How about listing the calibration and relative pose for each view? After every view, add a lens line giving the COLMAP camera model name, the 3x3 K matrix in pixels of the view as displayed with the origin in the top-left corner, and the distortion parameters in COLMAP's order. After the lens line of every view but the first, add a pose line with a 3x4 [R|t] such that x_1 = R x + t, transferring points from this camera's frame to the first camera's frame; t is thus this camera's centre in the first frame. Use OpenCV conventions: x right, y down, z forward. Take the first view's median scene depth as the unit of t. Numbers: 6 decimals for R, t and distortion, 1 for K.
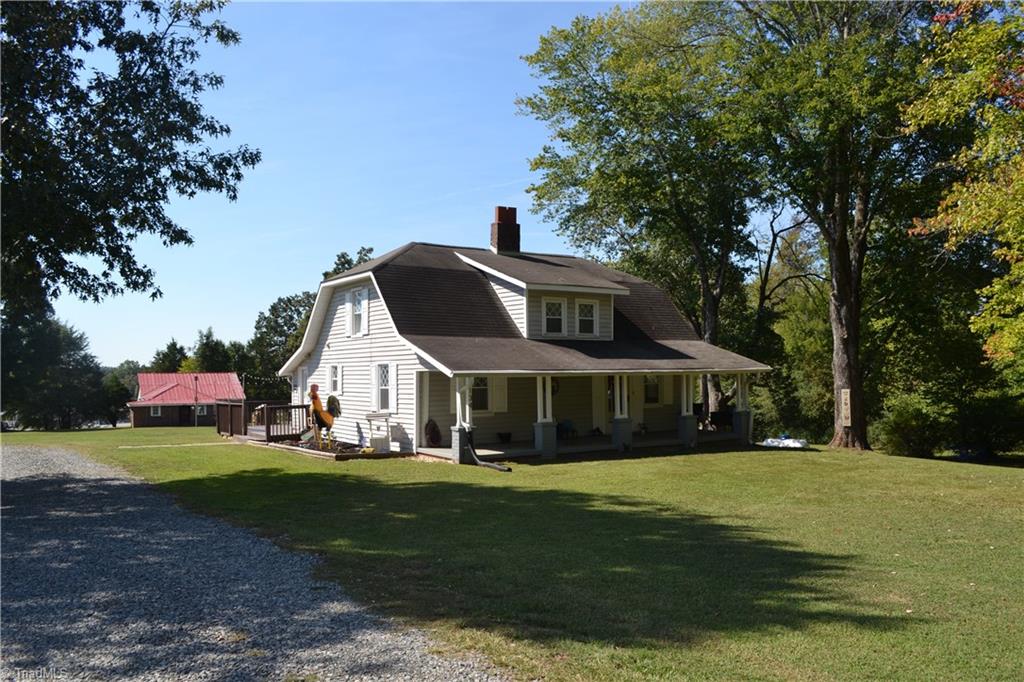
lens RADIAL K [[813.0, 0, 513.6], [0, 813.0, 359.5], [0, 0, 1]] dist [-0.086595, 0.008561]
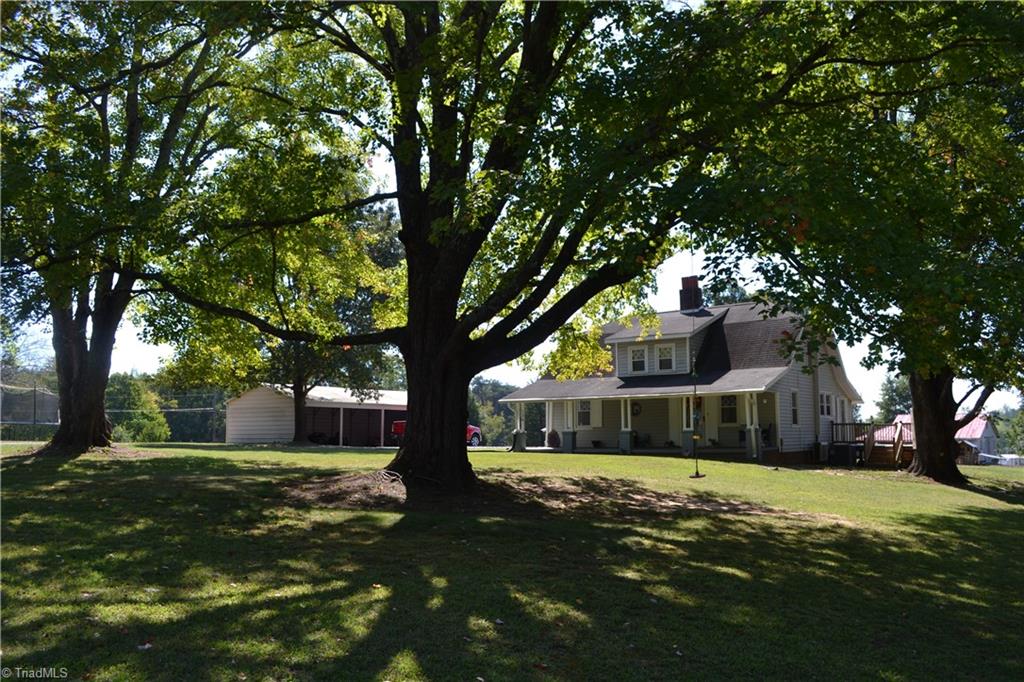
lens RADIAL K [[810.8, 0, 514.3], [0, 810.8, 358.6], [0, 0, 1]] dist [-0.080316, -0.000843]
pose [[0.333335, -0.080473, -0.939368, 1.107261], [0.017404, 0.996706, -0.079209, 0.044873], [0.942648, 0.010055, 0.333637, 0.283758]]
